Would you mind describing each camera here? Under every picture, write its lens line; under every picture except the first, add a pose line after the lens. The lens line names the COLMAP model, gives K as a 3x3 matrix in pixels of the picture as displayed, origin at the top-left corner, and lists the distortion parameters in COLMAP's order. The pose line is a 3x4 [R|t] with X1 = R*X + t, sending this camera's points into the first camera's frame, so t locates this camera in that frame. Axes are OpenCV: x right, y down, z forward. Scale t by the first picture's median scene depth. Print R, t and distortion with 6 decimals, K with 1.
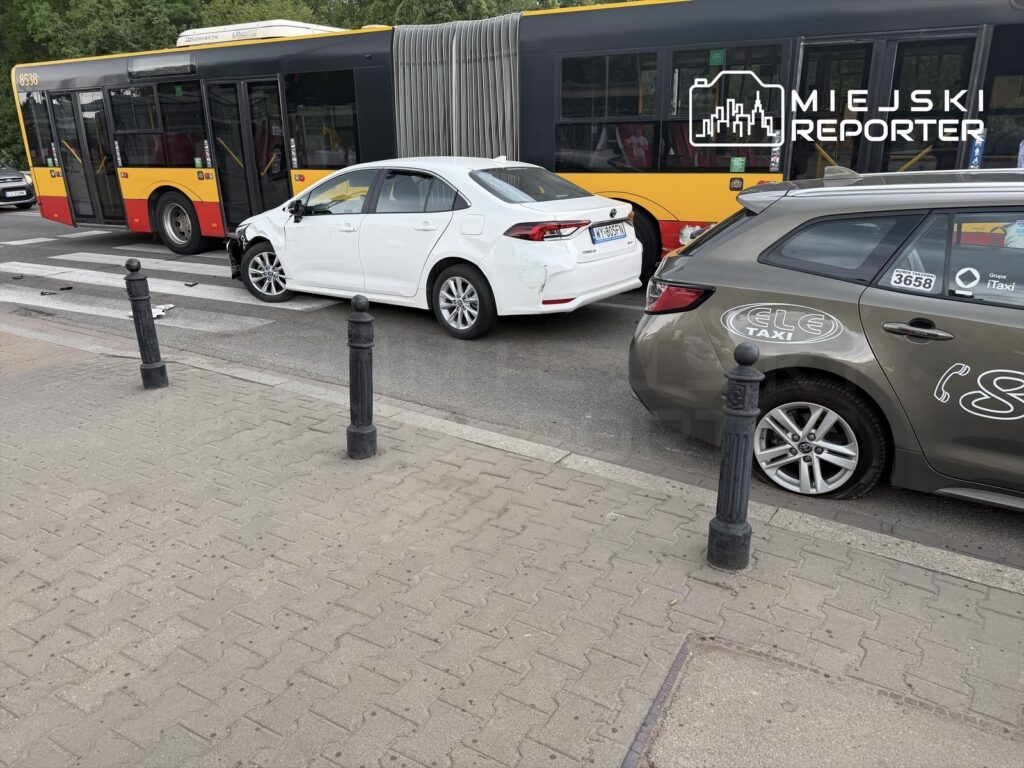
lens RADIAL K [[728.1, 0, 512.0], [0, 728.1, 384.0], [0, 0, 1]] dist [0.084488, -0.133006]
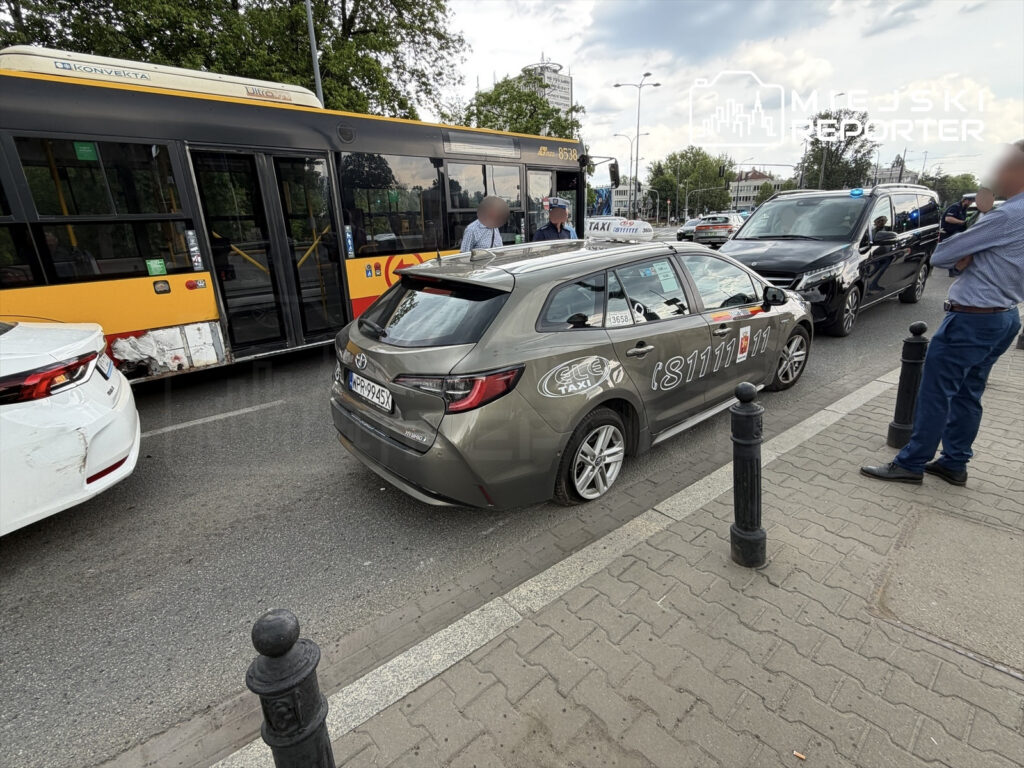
lens RADIAL K [[500.1, 0, 512.0], [0, 500.1, 384.0], [0, 0, 1]] dist [-0.003256, -0.000784]
pose [[0.289625, -0.293391, 0.911065, -0.182123], [0.338669, 0.921696, 0.189153, -0.116634], [-0.895221, 0.253766, 0.366309, 0.363743]]
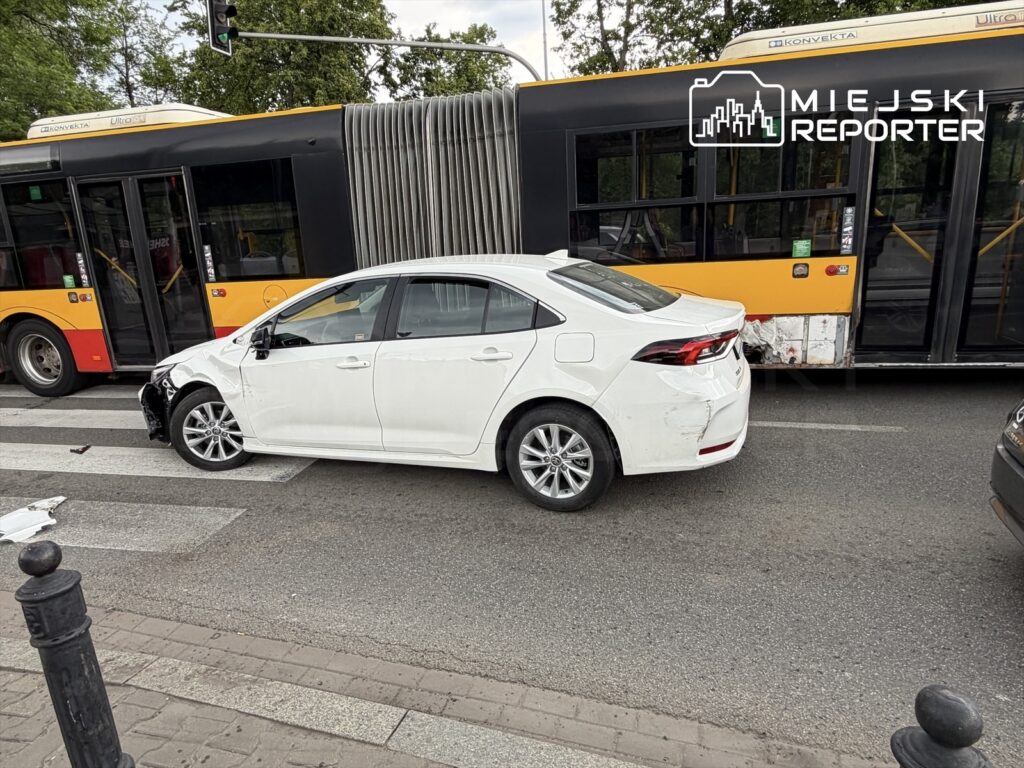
lens RADIAL K [[613.9, 0, 501.1], [0, 613.9, 383.4], [0, 0, 1]] dist [0.004534, -0.002280]
pose [[0.964286, -0.100581, 0.245024, -0.212660], [0.122345, 0.989631, -0.075246, -0.121902], [-0.234915, 0.102536, 0.966593, 0.375942]]
